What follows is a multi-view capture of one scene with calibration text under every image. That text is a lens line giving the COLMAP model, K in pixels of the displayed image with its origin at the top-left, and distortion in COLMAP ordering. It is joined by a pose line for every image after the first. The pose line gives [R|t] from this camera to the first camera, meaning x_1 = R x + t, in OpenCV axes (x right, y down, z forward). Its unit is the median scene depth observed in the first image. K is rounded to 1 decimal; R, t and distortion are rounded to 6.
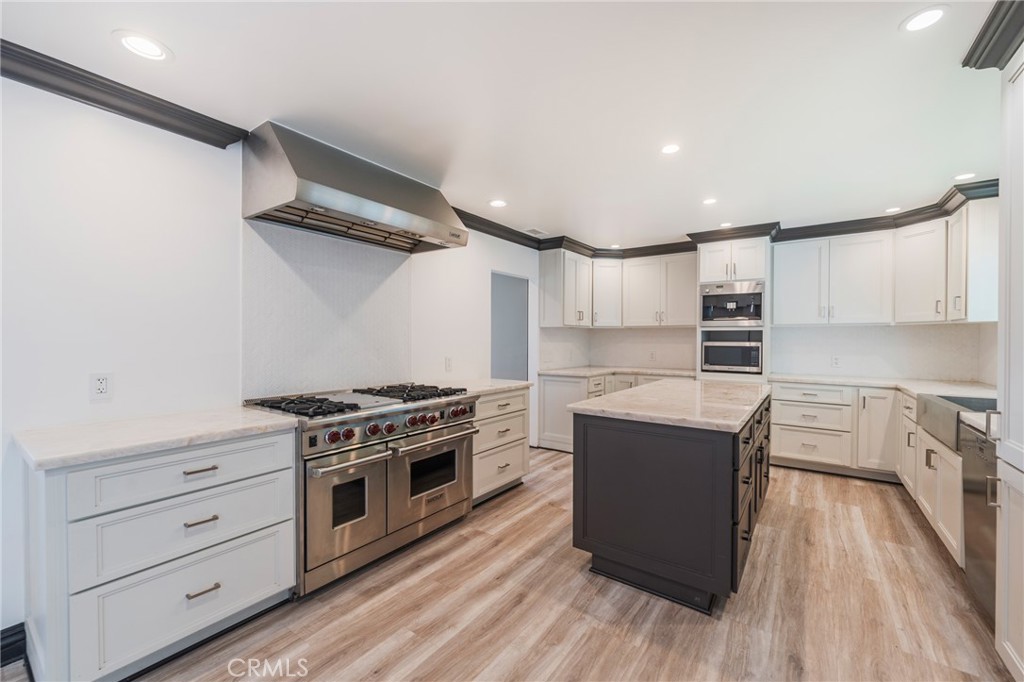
lens RADIAL K [[414.2, 0, 509.4], [0, 414.2, 342.2], [0, 0, 1]] dist [-0.001721, -0.000227]
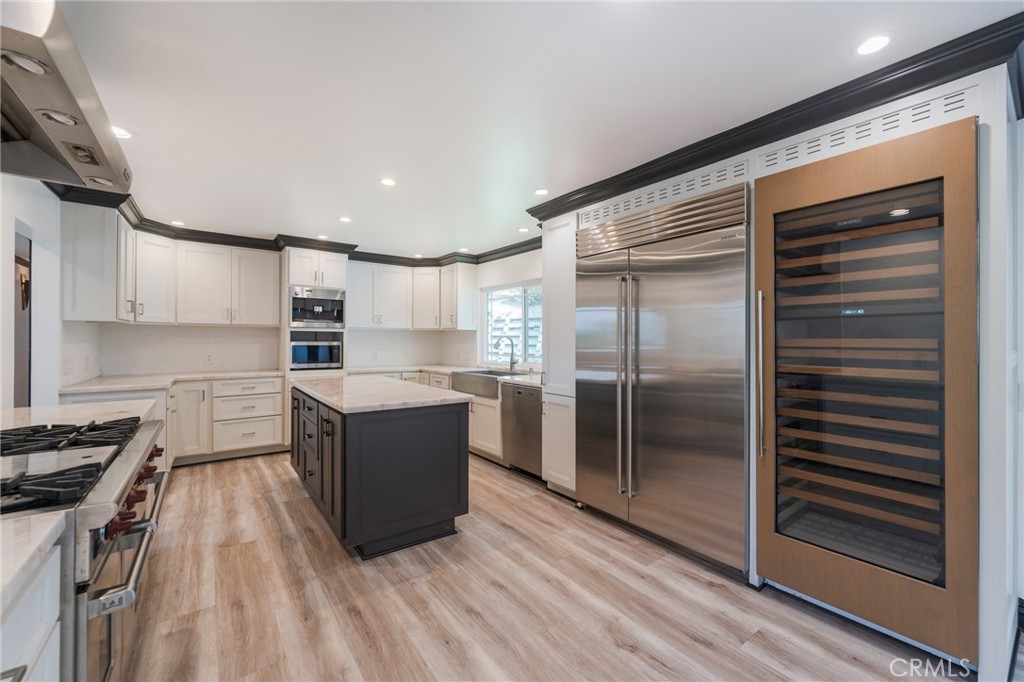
lens RADIAL K [[414.2, 0, 510.2], [0, 414.2, 339.0], [0, 0, 1]] dist [-0.001721, -0.000227]
pose [[0.303312, 0.000060, 0.952891, -0.402011], [0.003512, 0.999993, -0.001182, -0.005336], [-0.952885, 0.003705, 0.303310, 0.186355]]
